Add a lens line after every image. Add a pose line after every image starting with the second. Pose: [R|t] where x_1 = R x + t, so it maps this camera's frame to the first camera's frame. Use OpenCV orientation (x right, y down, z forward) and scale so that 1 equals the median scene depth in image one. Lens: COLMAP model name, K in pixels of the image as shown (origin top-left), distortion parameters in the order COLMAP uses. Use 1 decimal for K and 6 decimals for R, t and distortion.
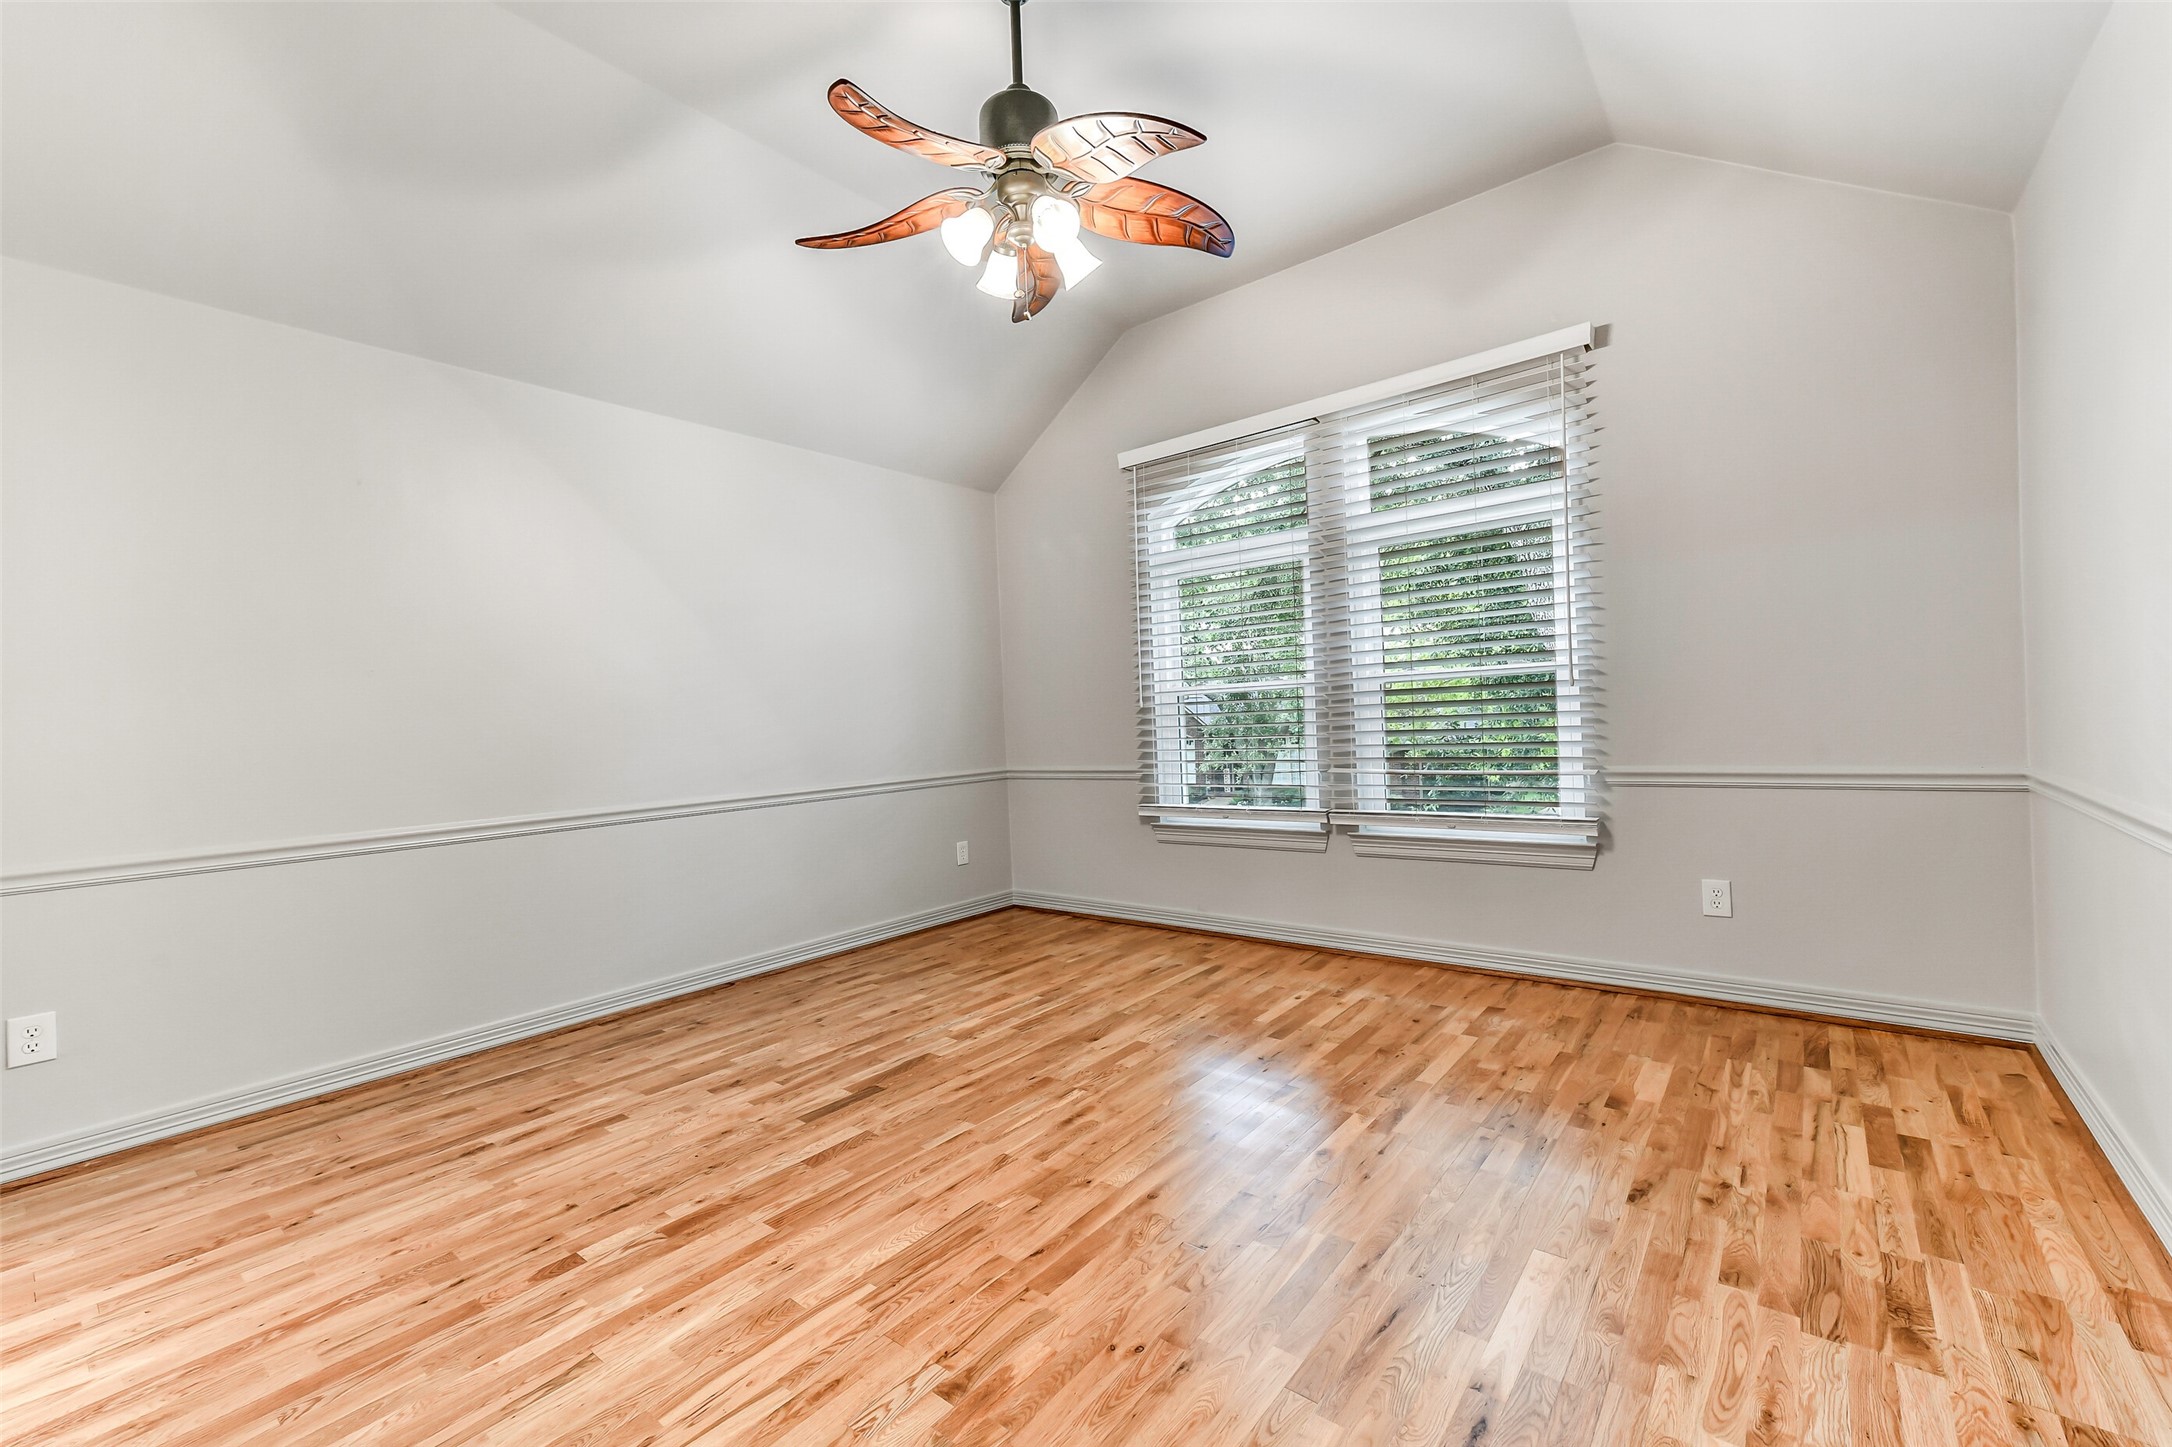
lens RADIAL K [[866.6, 0, 1088.8], [0, 866.6, 715.7], [0, 0, 1]] dist [0.015966, -0.000195]
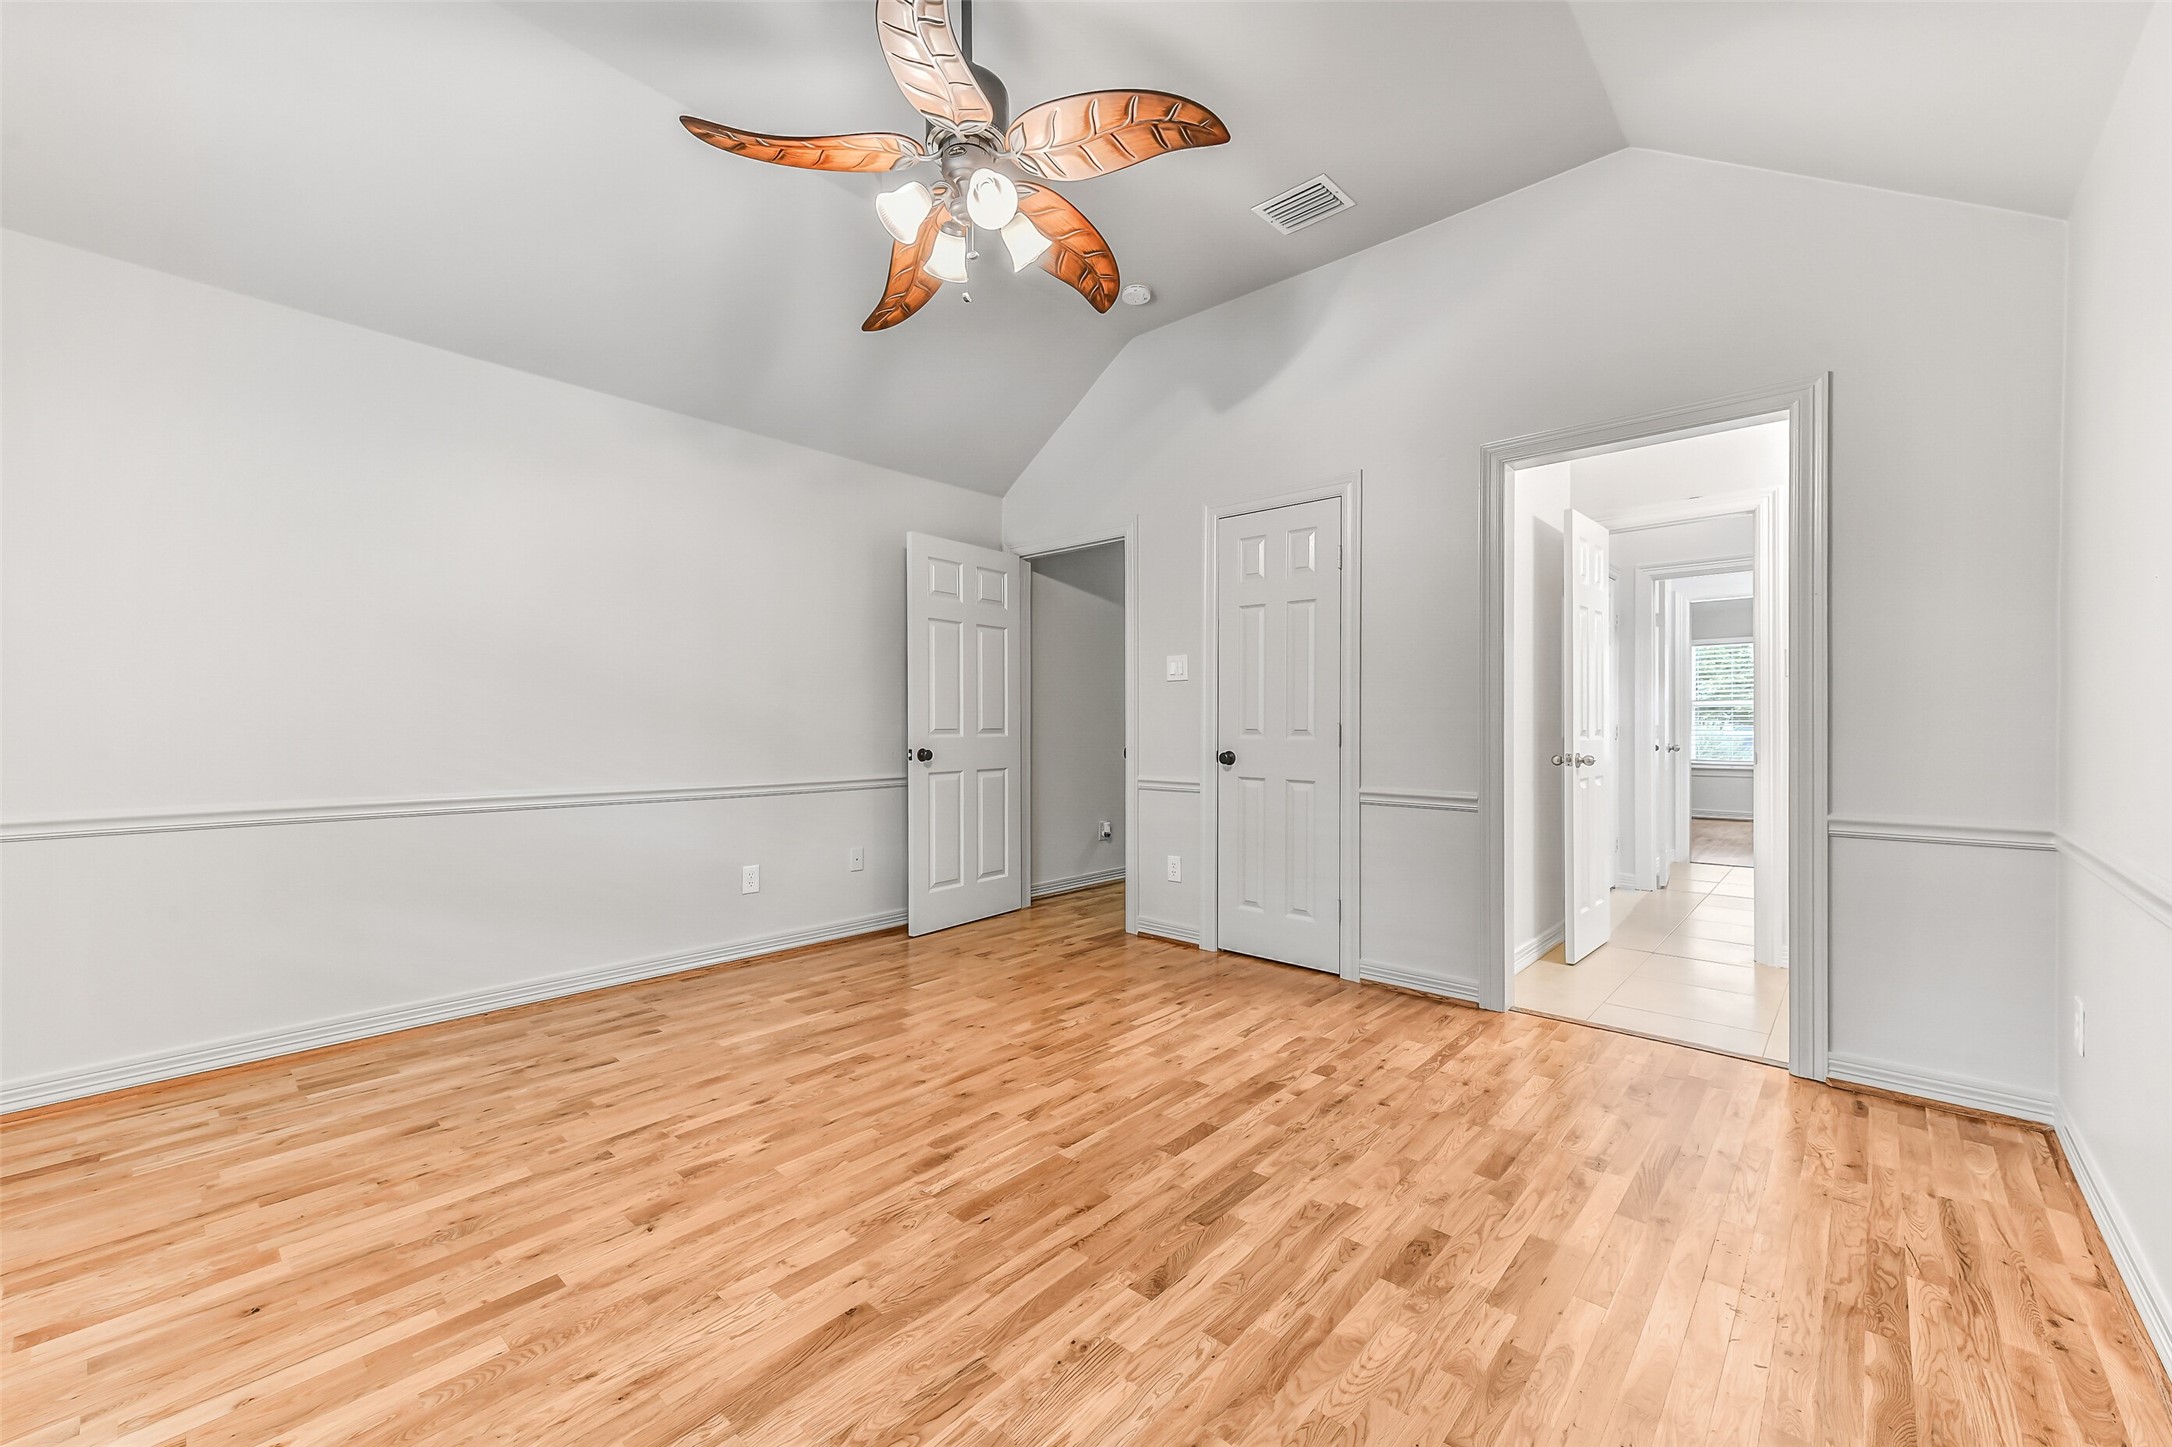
lens RADIAL K [[866.6, 0, 1088.8], [0, 866.6, 715.7], [0, 0, 1]] dist [0.015966, -0.000195]
pose [[-0.997511, 0.042770, 0.056066, -0.234764], [0.041955, 0.998997, -0.015645, 0.017410], [-0.056679, -0.013254, -0.998304, 1.934044]]
